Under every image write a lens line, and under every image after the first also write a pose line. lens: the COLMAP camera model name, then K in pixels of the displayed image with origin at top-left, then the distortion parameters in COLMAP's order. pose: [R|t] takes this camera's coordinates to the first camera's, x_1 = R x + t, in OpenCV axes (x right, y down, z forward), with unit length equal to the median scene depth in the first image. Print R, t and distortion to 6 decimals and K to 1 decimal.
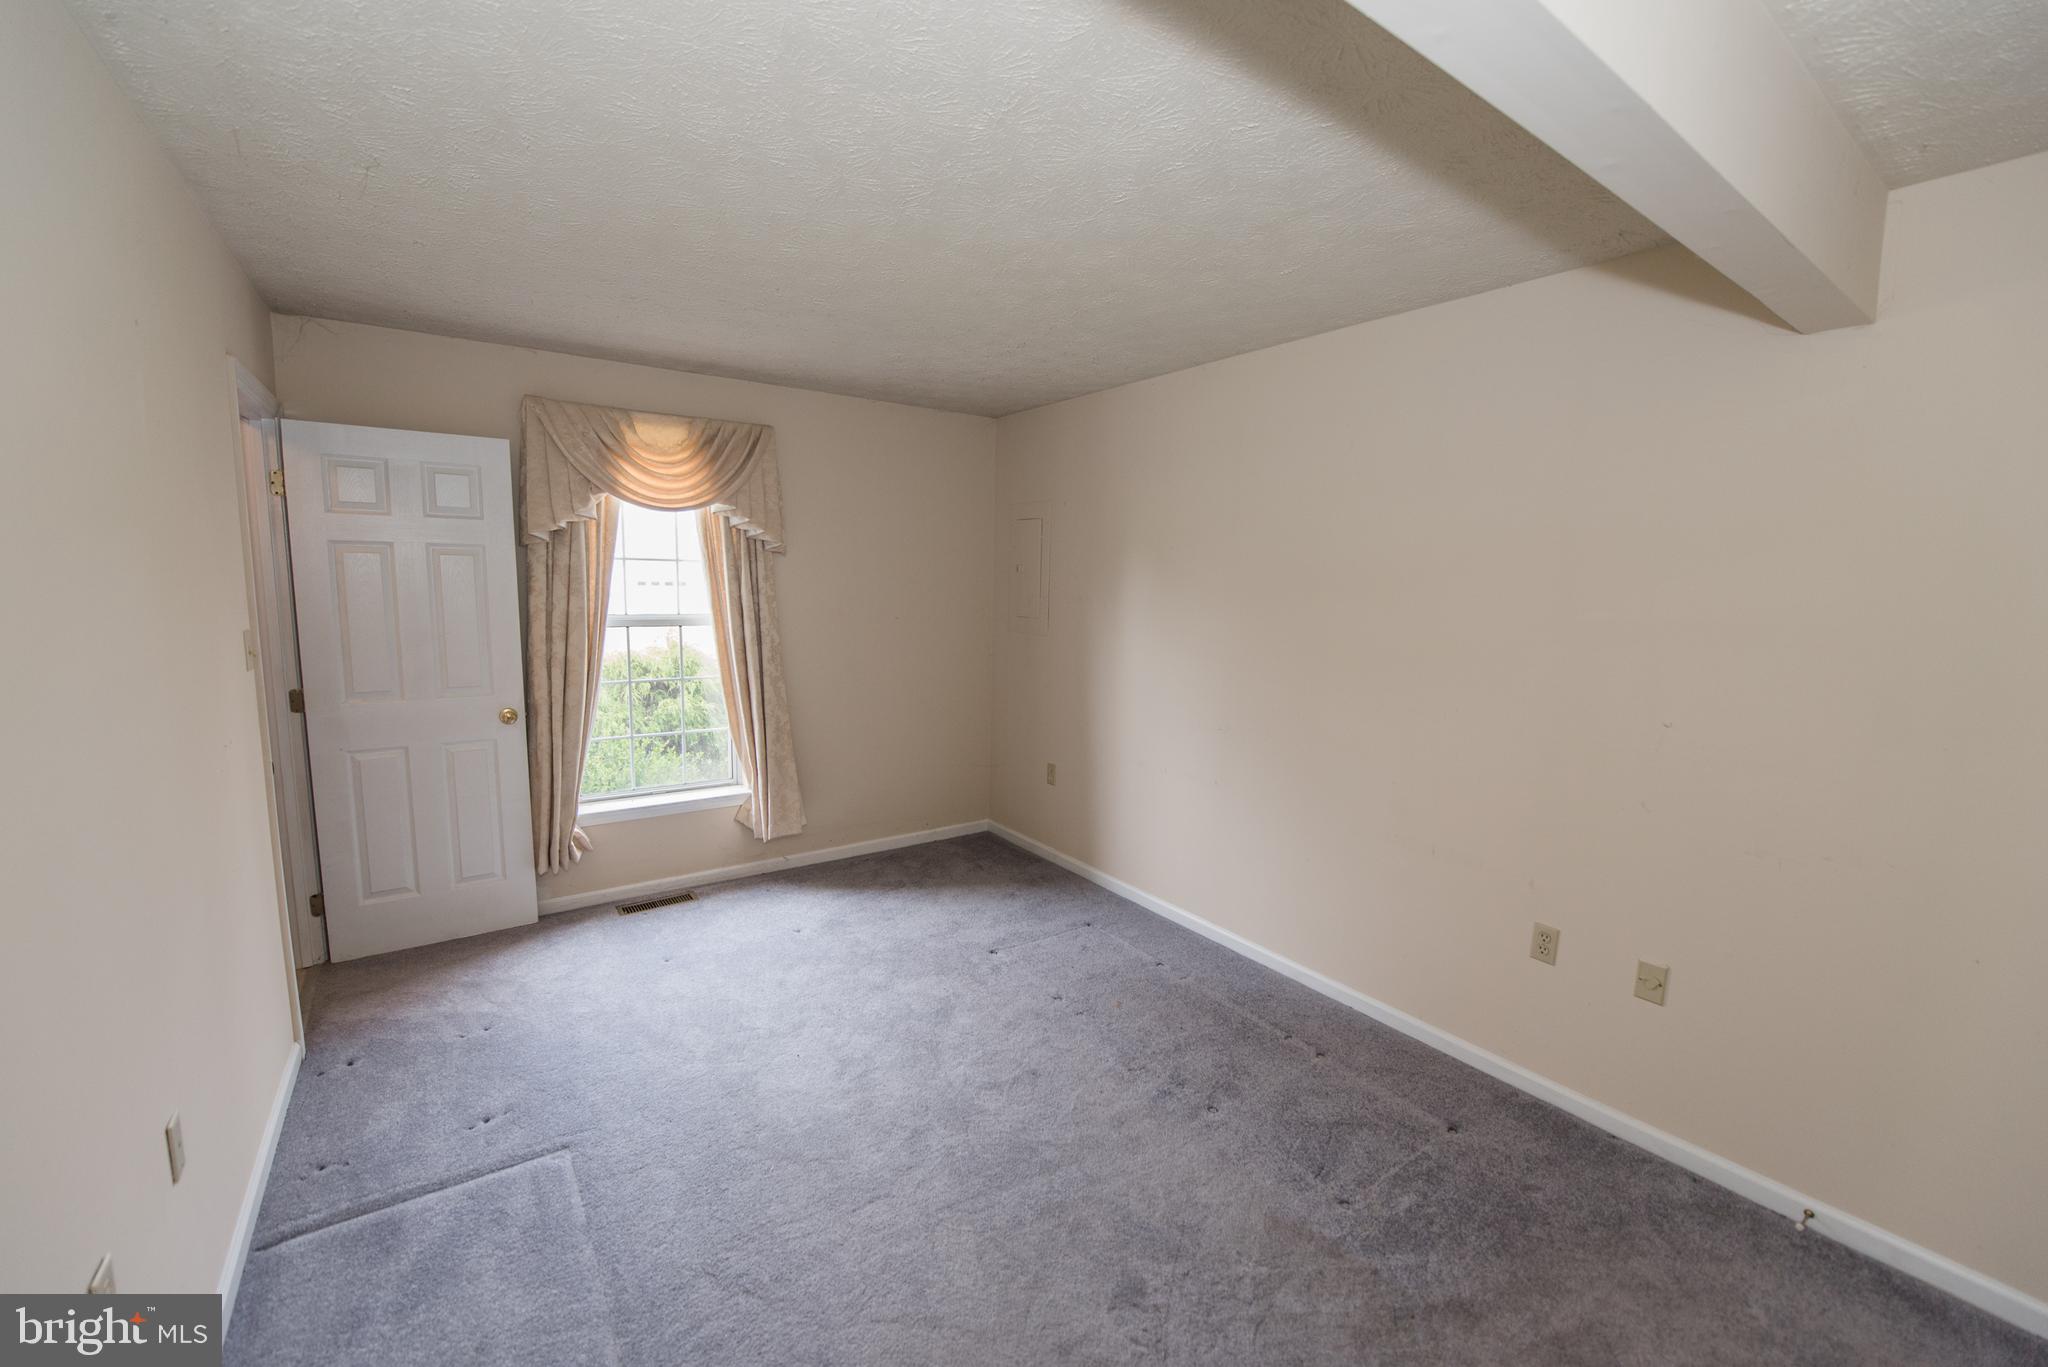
lens RADIAL K [[823.4, 0, 1011.3], [0, 823.4, 694.2], [0, 0, 1]] dist [-0.014477, -0.002514]
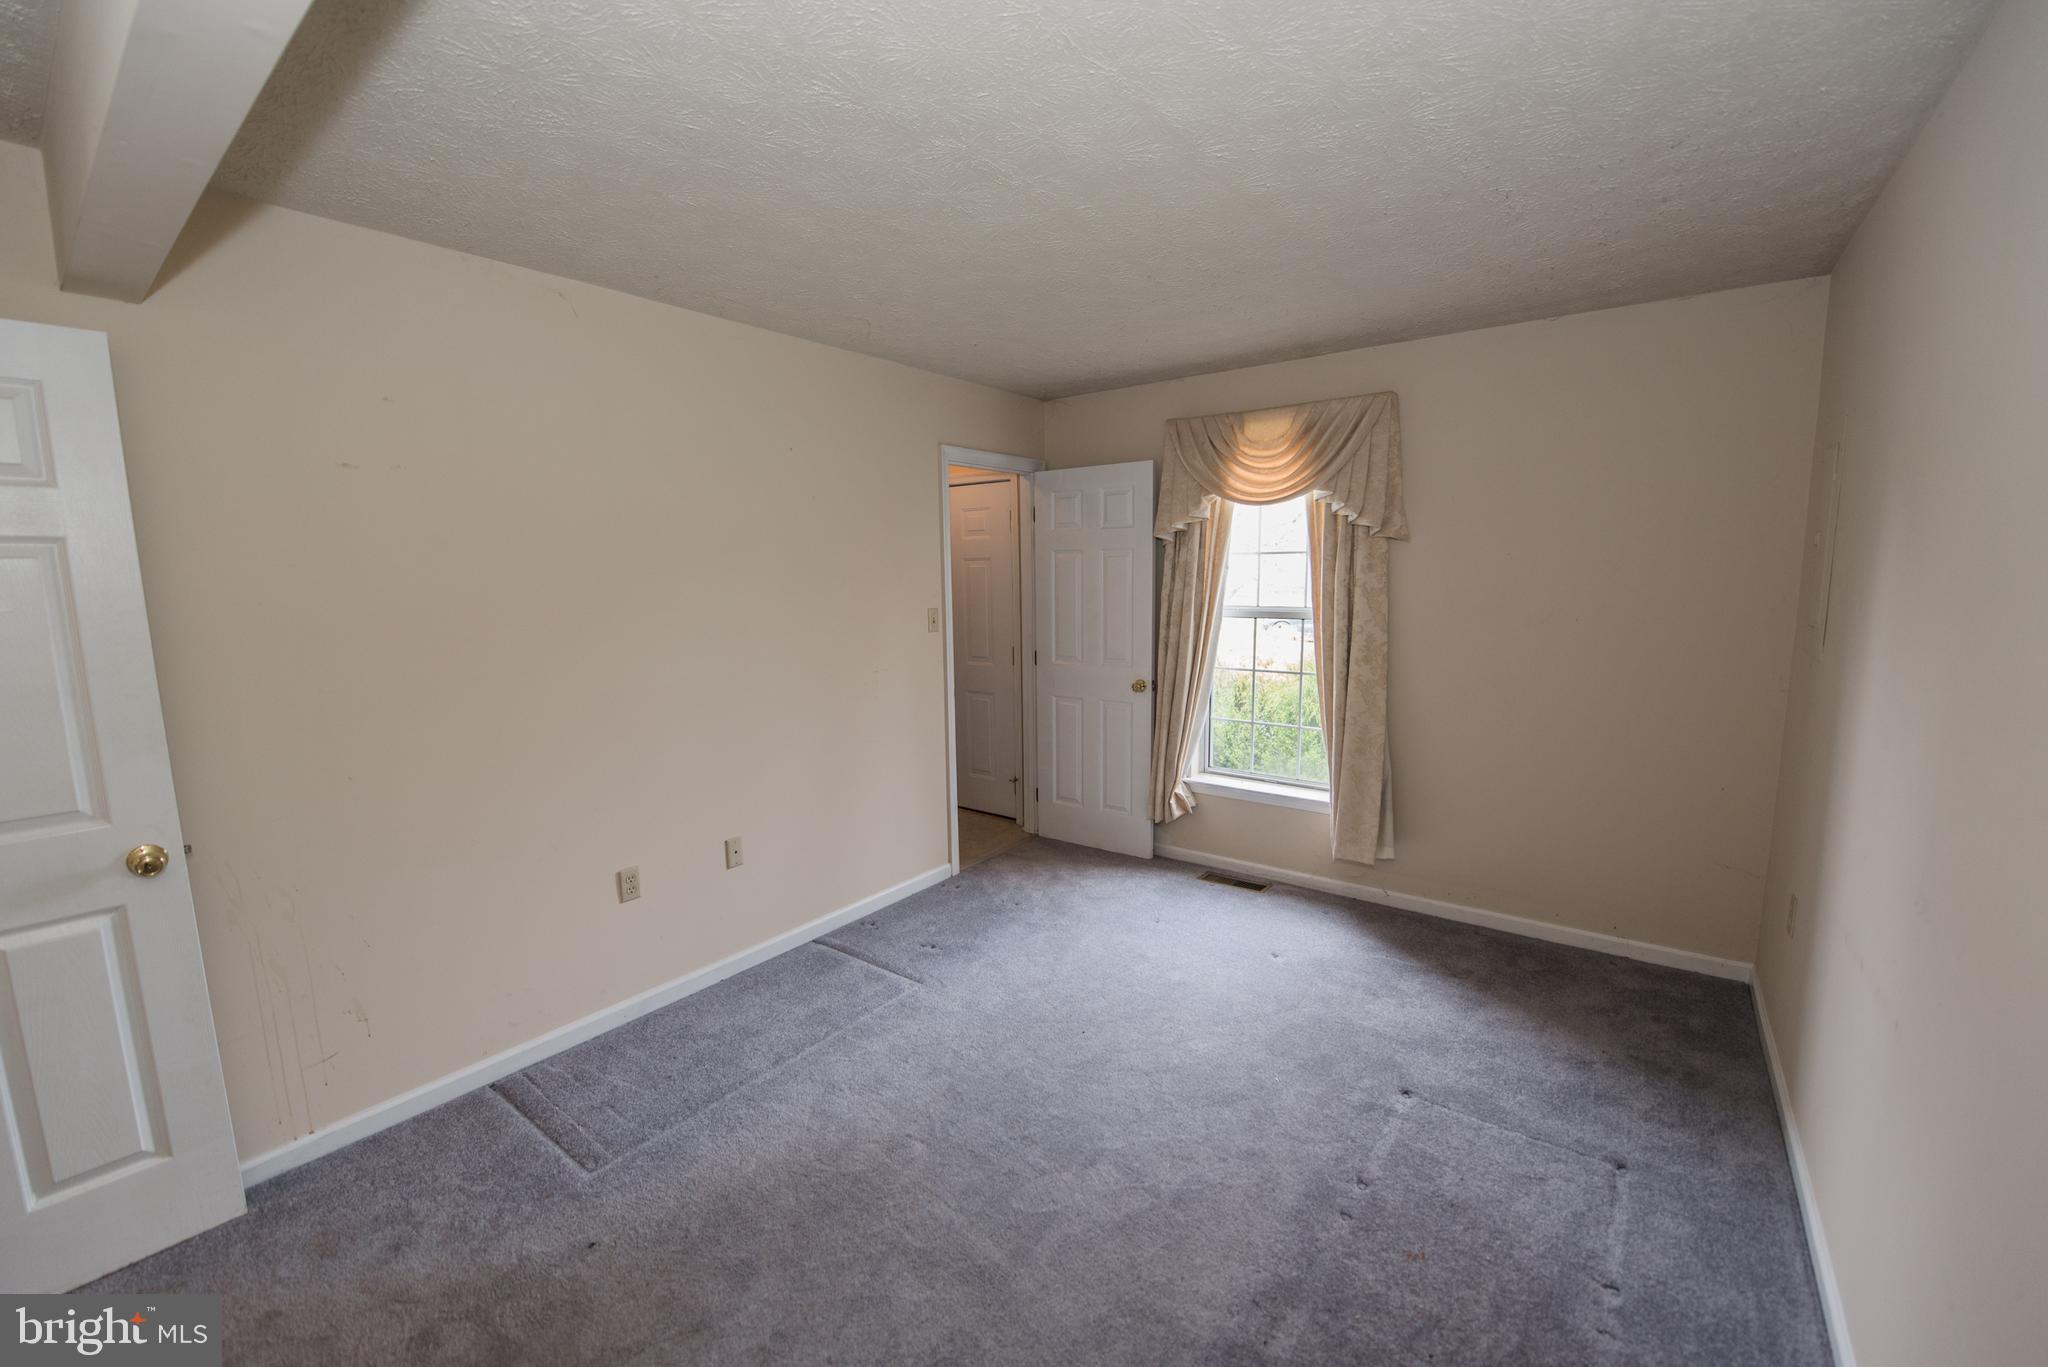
lens RADIAL K [[823.4, 0, 1024.2], [0, 823.4, 688.5], [0, 0, 1]] dist [-0.014477, -0.002514]
pose [[0.298370, 0.109060, -0.948199, 0.473757], [-0.111145, 0.990662, 0.078970, -0.044724], [0.947957, 0.081825, 0.307705, 0.419376]]
